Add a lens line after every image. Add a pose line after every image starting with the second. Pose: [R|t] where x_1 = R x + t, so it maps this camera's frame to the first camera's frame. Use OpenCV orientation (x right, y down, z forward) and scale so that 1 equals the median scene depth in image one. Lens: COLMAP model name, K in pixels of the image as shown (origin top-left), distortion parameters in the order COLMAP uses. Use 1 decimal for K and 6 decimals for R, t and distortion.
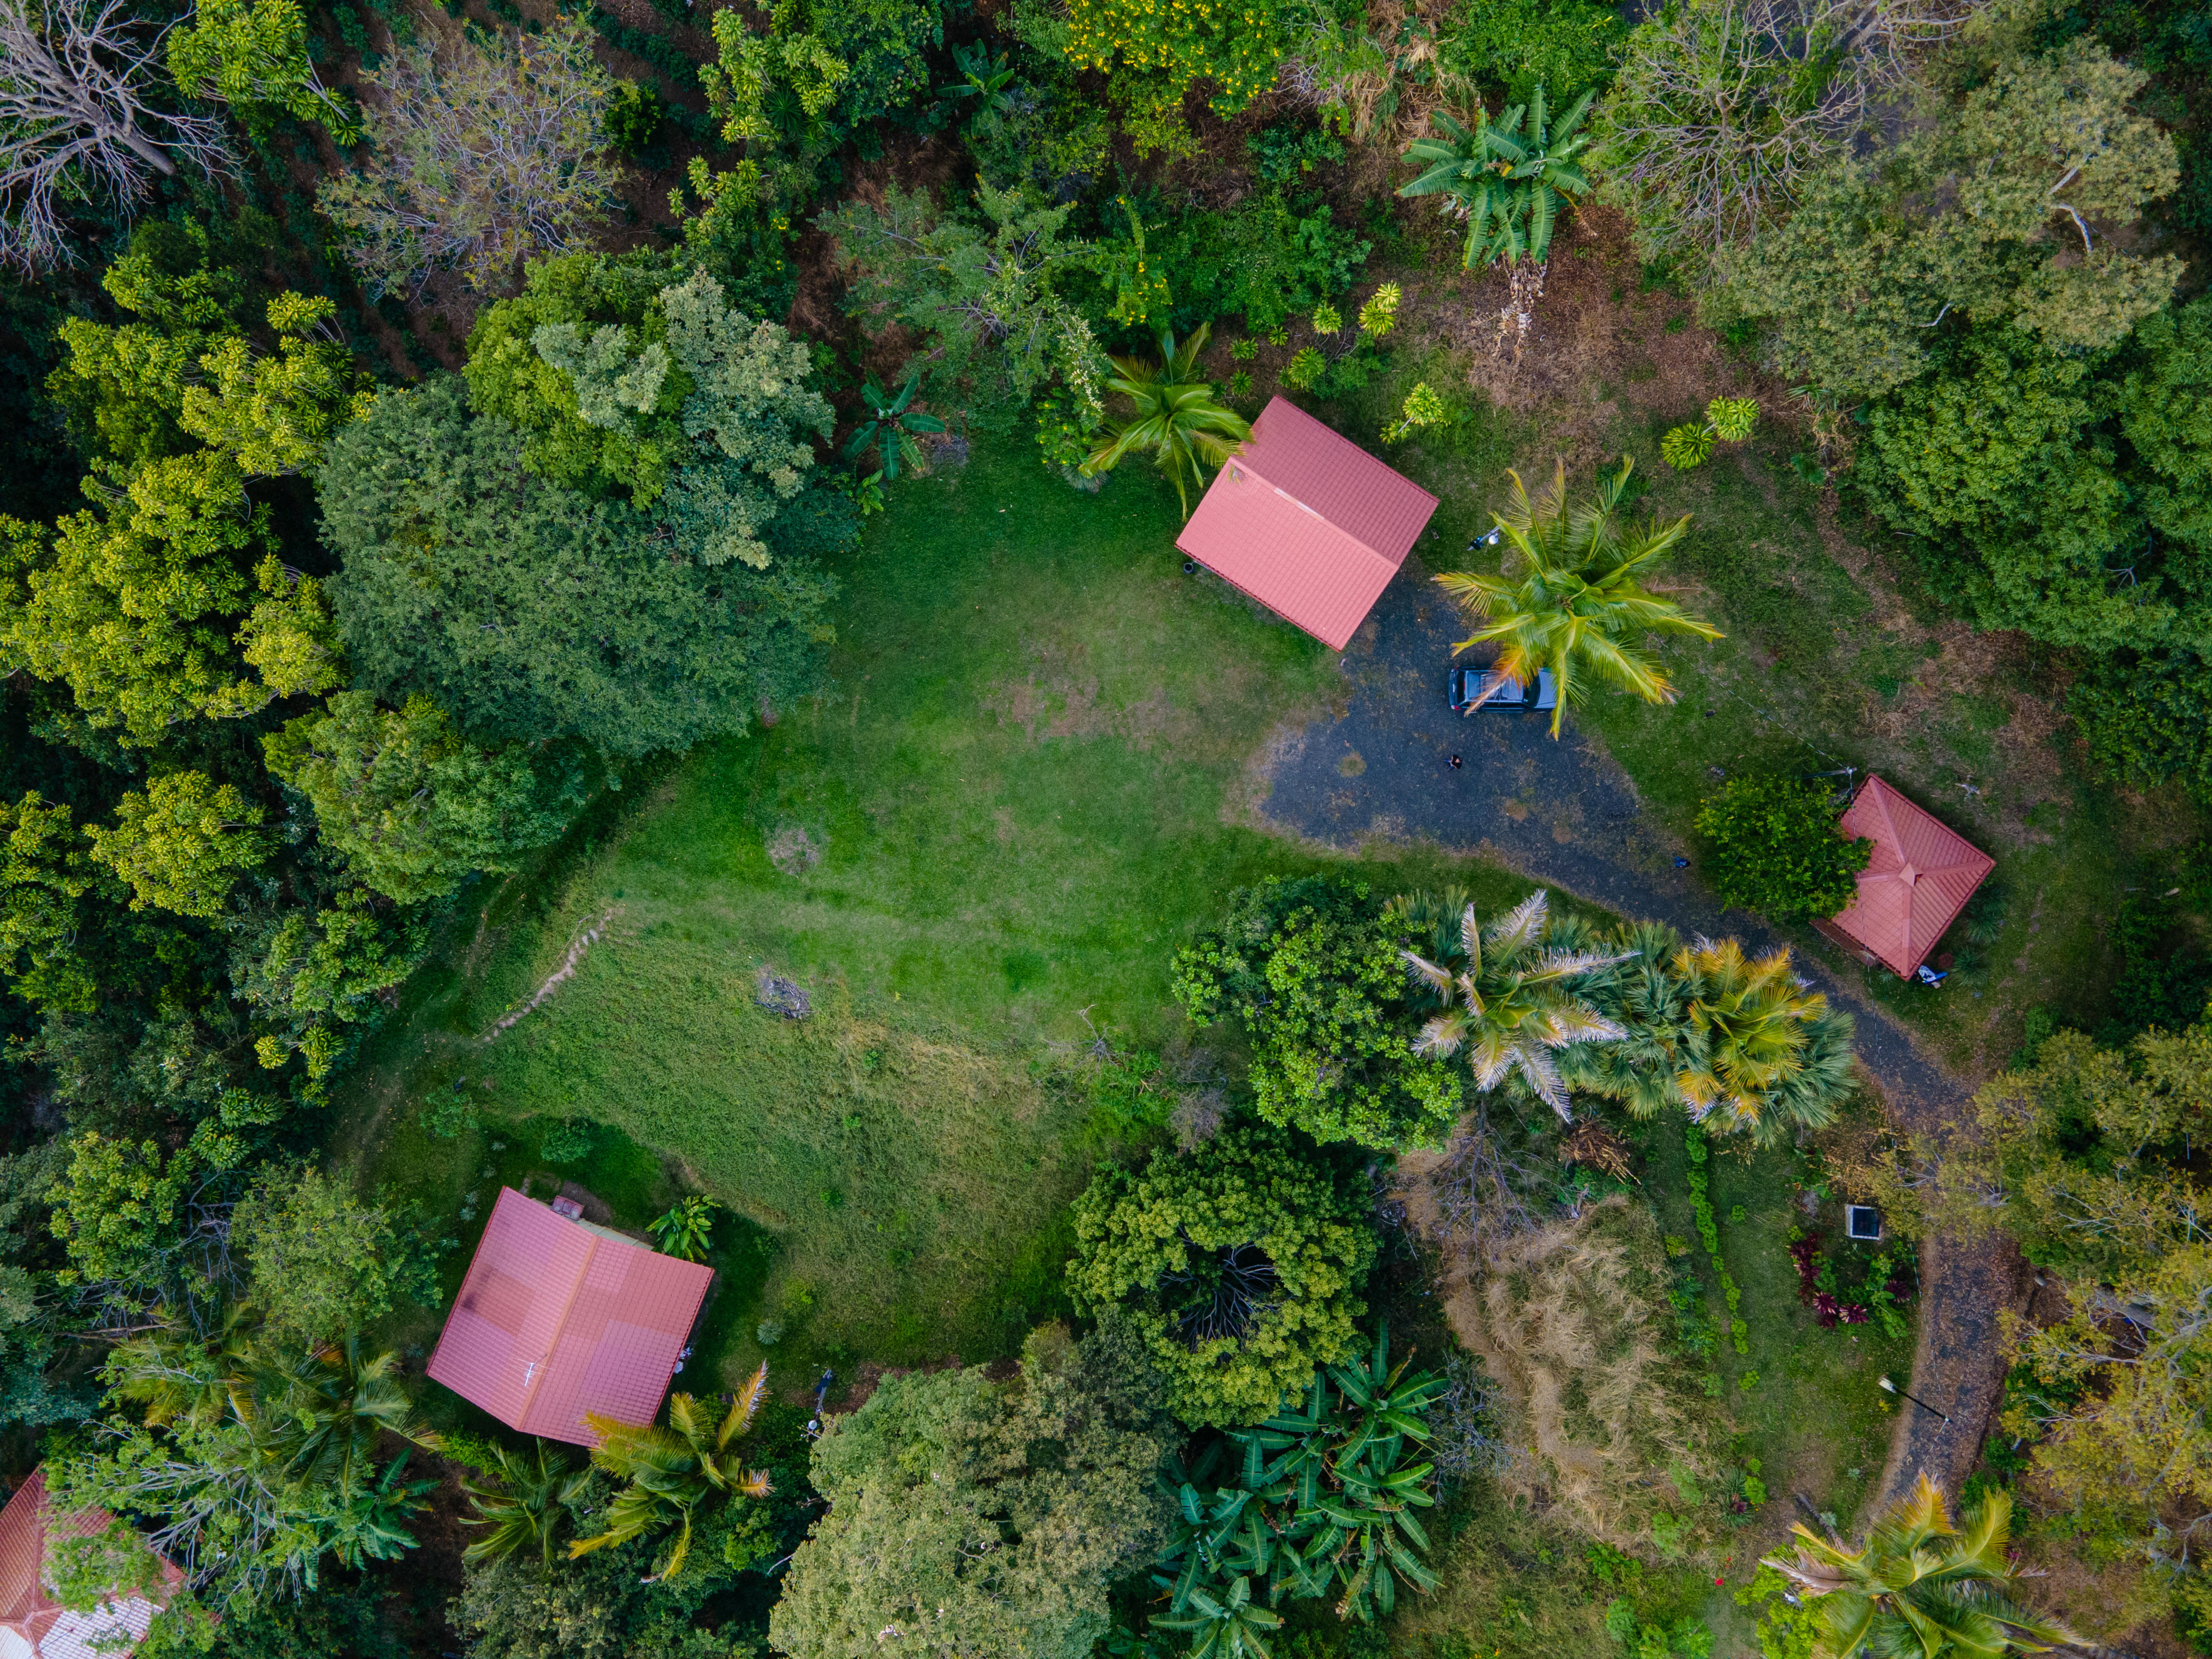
lens RADIAL K [[1603.3, 0, 1089.3], [0, 1603.3, 834.0], [0, 0, 1]] dist [0.025882, 0.028218]
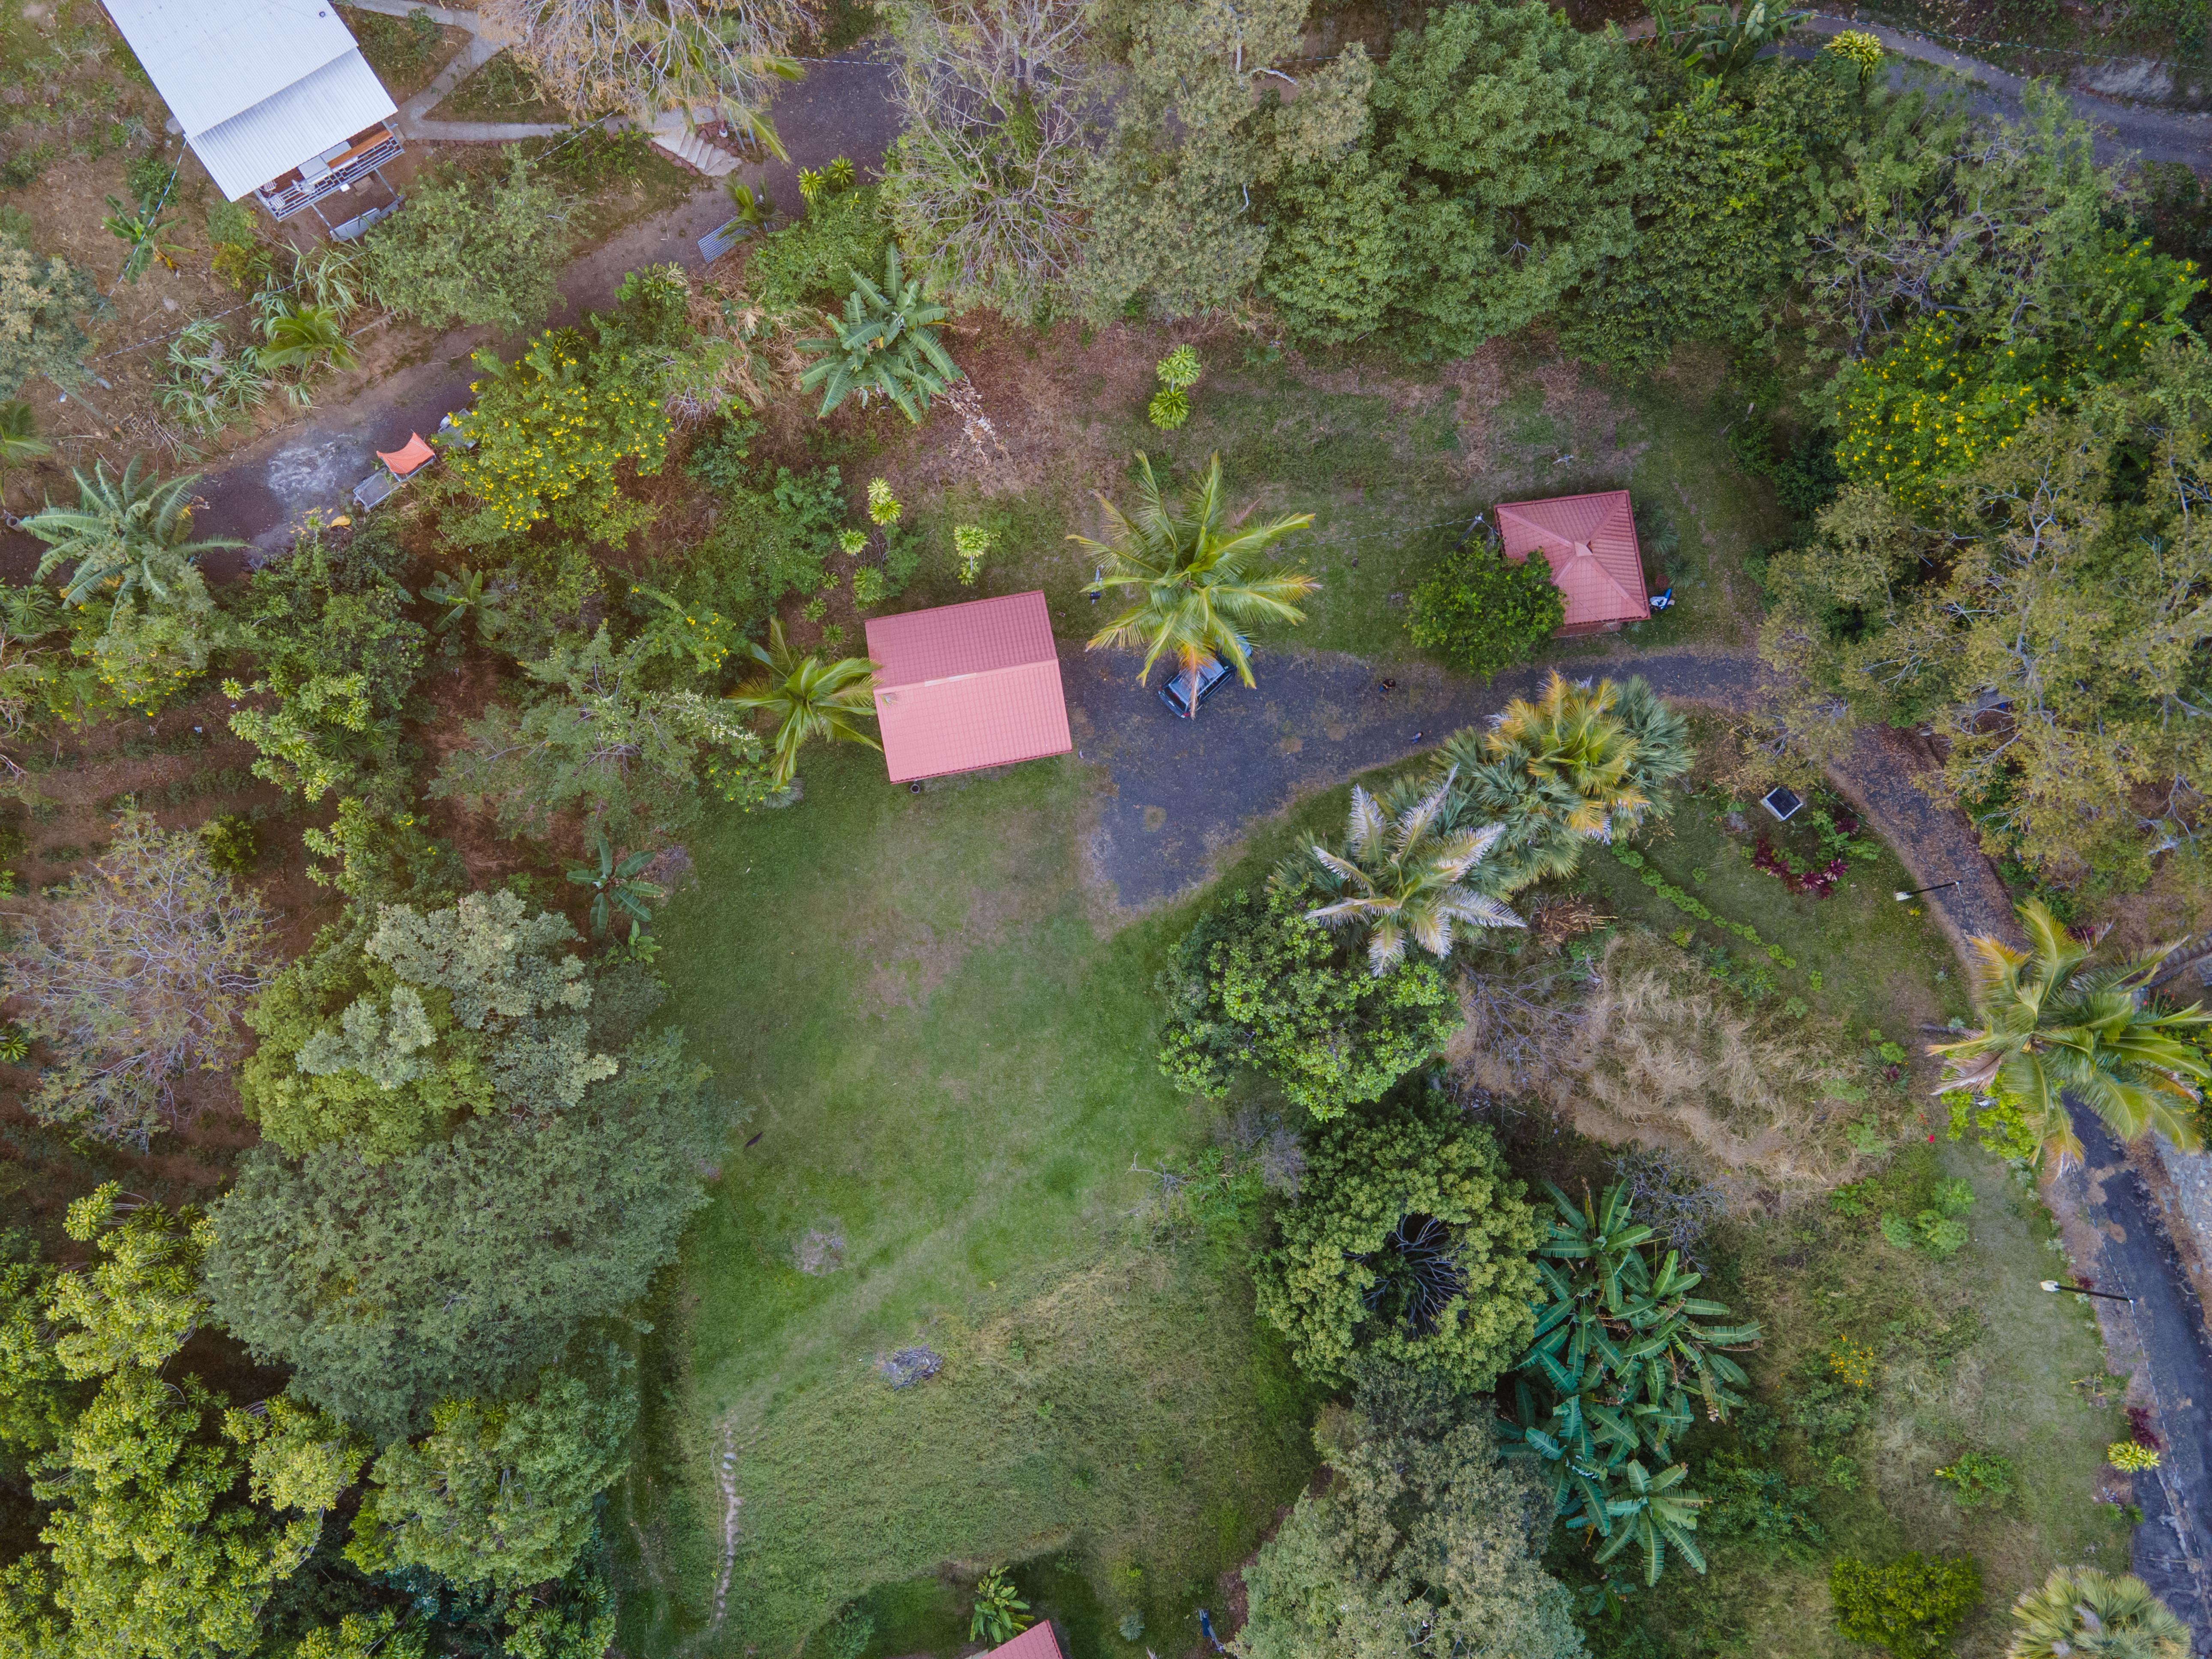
lens RADIAL K [[1603.3, 0, 1089.3], [0, 1603.3, 834.0], [0, 0, 1]] dist [0.025882, 0.028218]
pose [[0.721607, -0.682896, 0.113741, 0.004638], [0.691093, 0.720268, -0.060040, -0.001511], [-0.040923, 0.121931, 0.991695, -0.059130]]
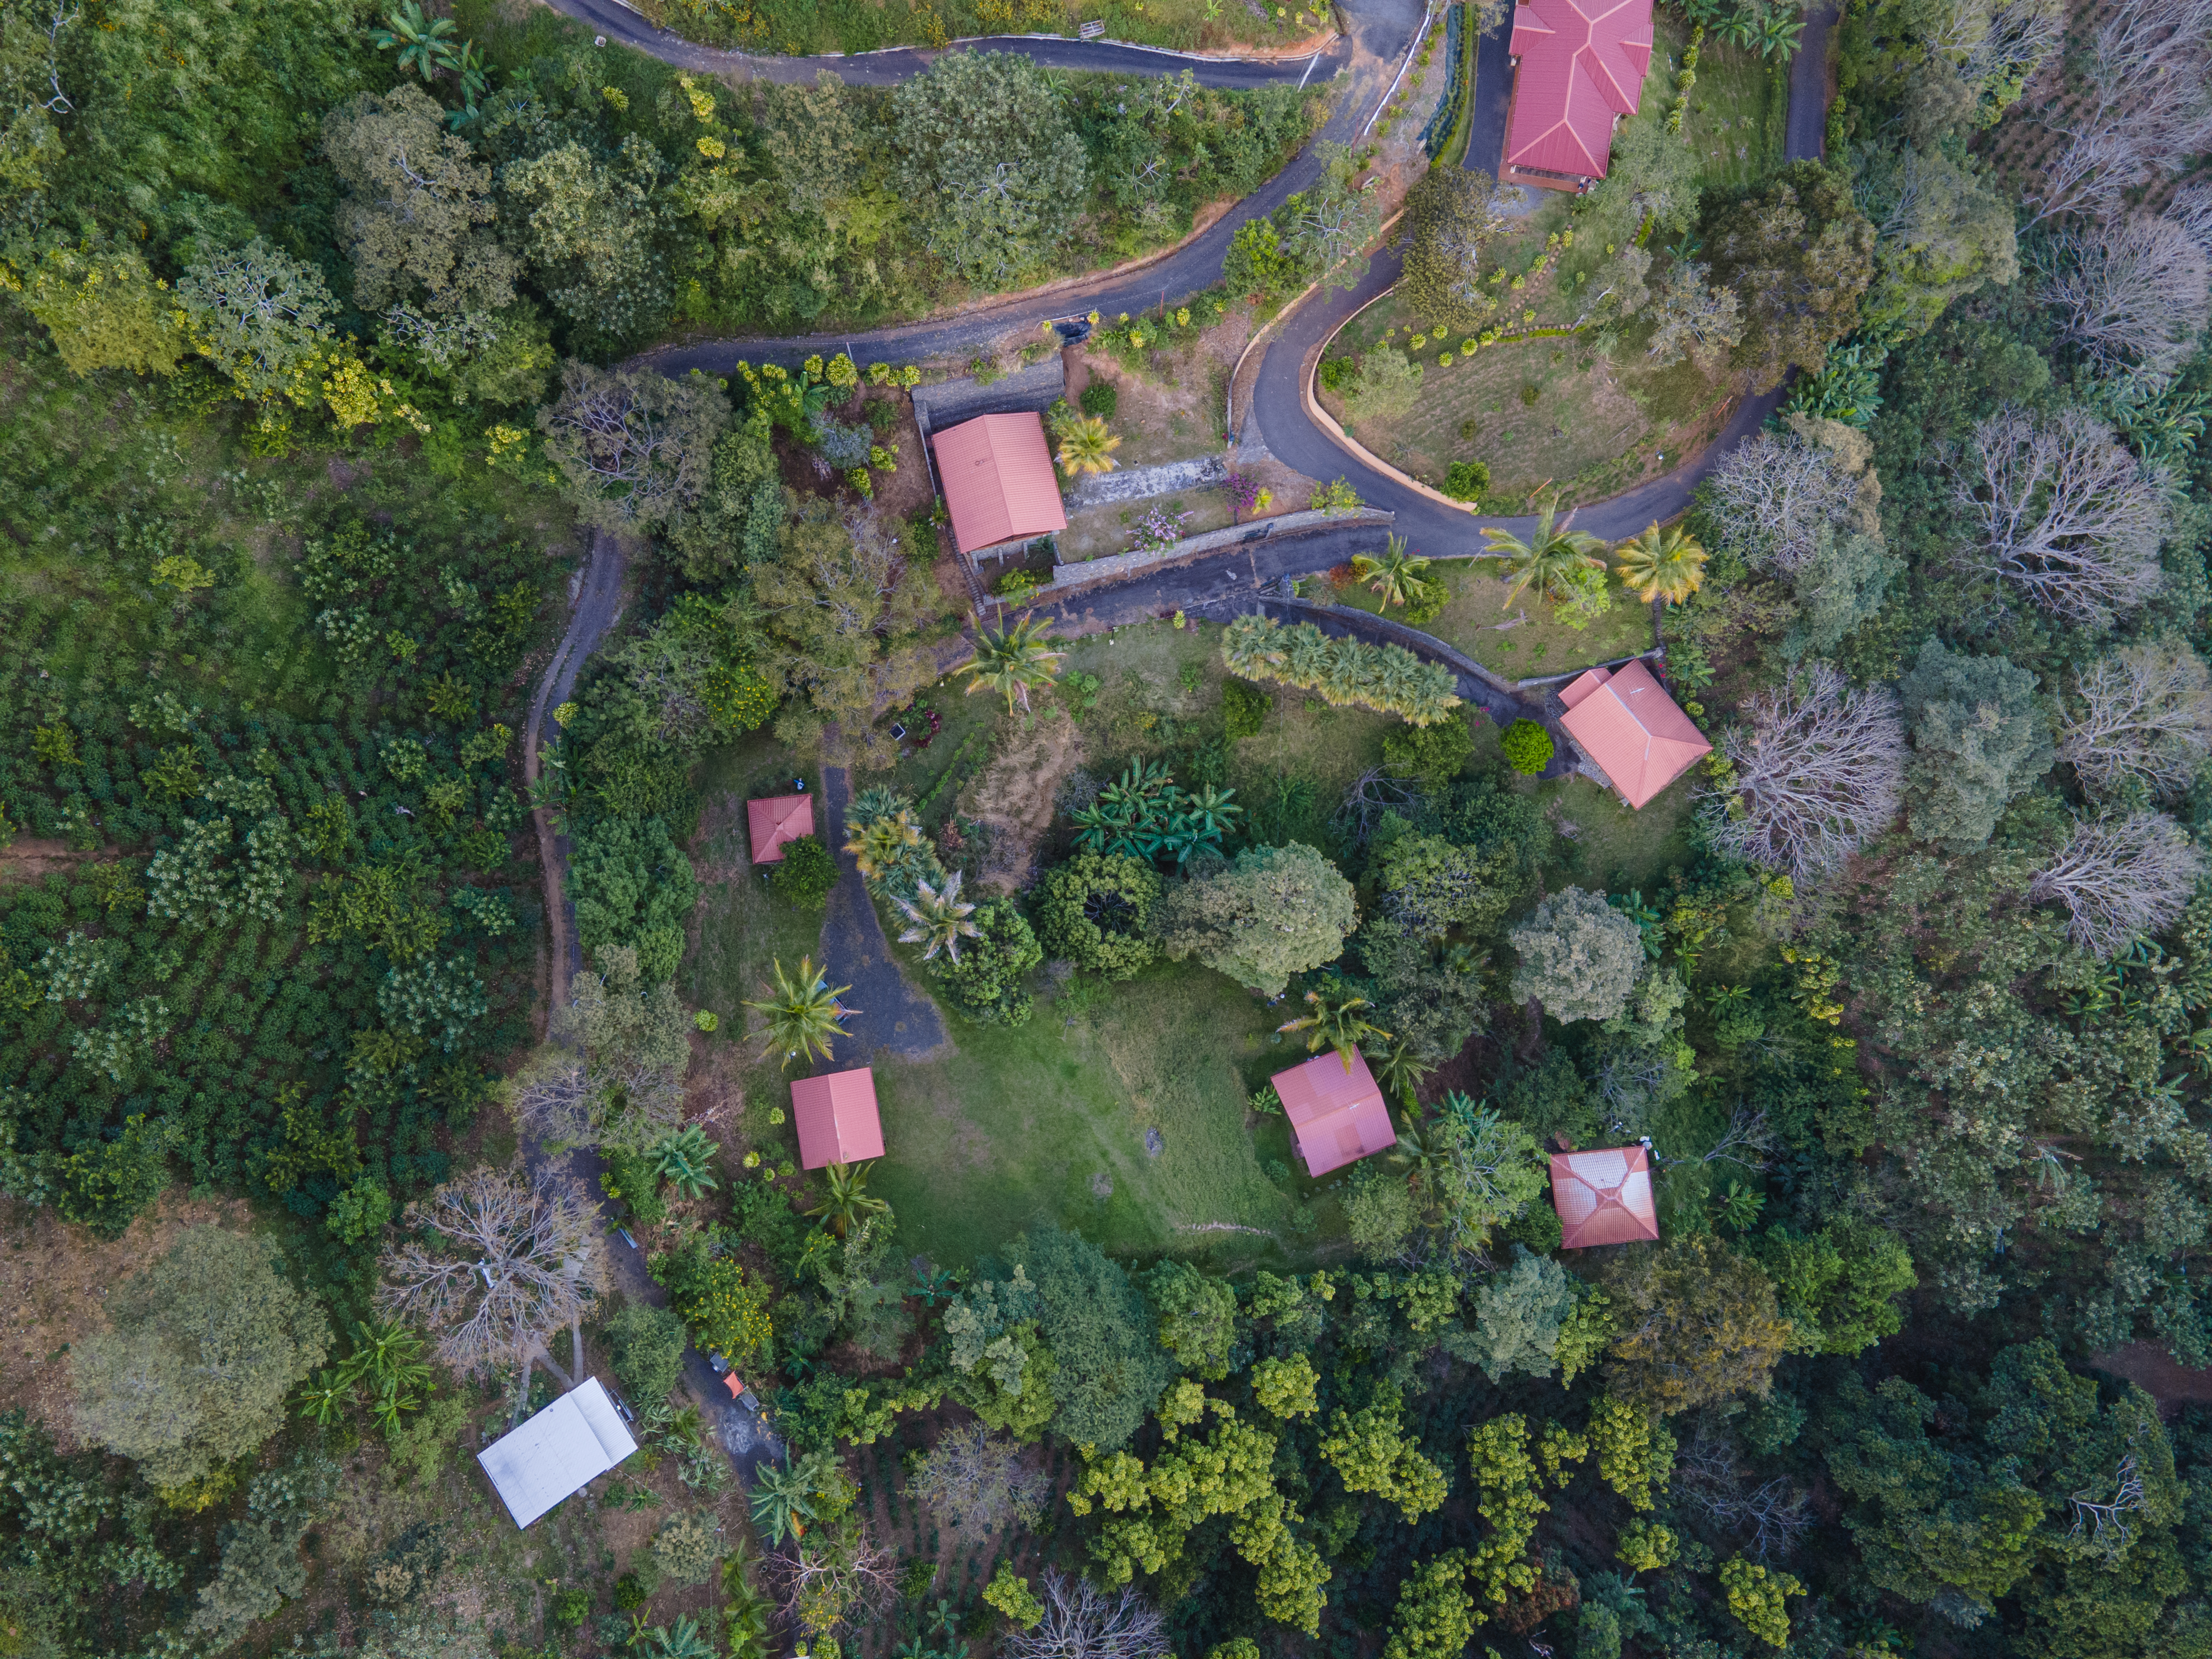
lens RADIAL K [[1591.0, 0, 1082.6], [0, 1591.0, 837.2], [0, 0, 1]] dist [0.093759, -0.130892]
pose [[-0.692700, -0.717902, 0.069164, 0.027491], [0.716996, -0.675093, 0.173684, -0.074989], [-0.077996, 0.169901, 0.982370, -1.374346]]
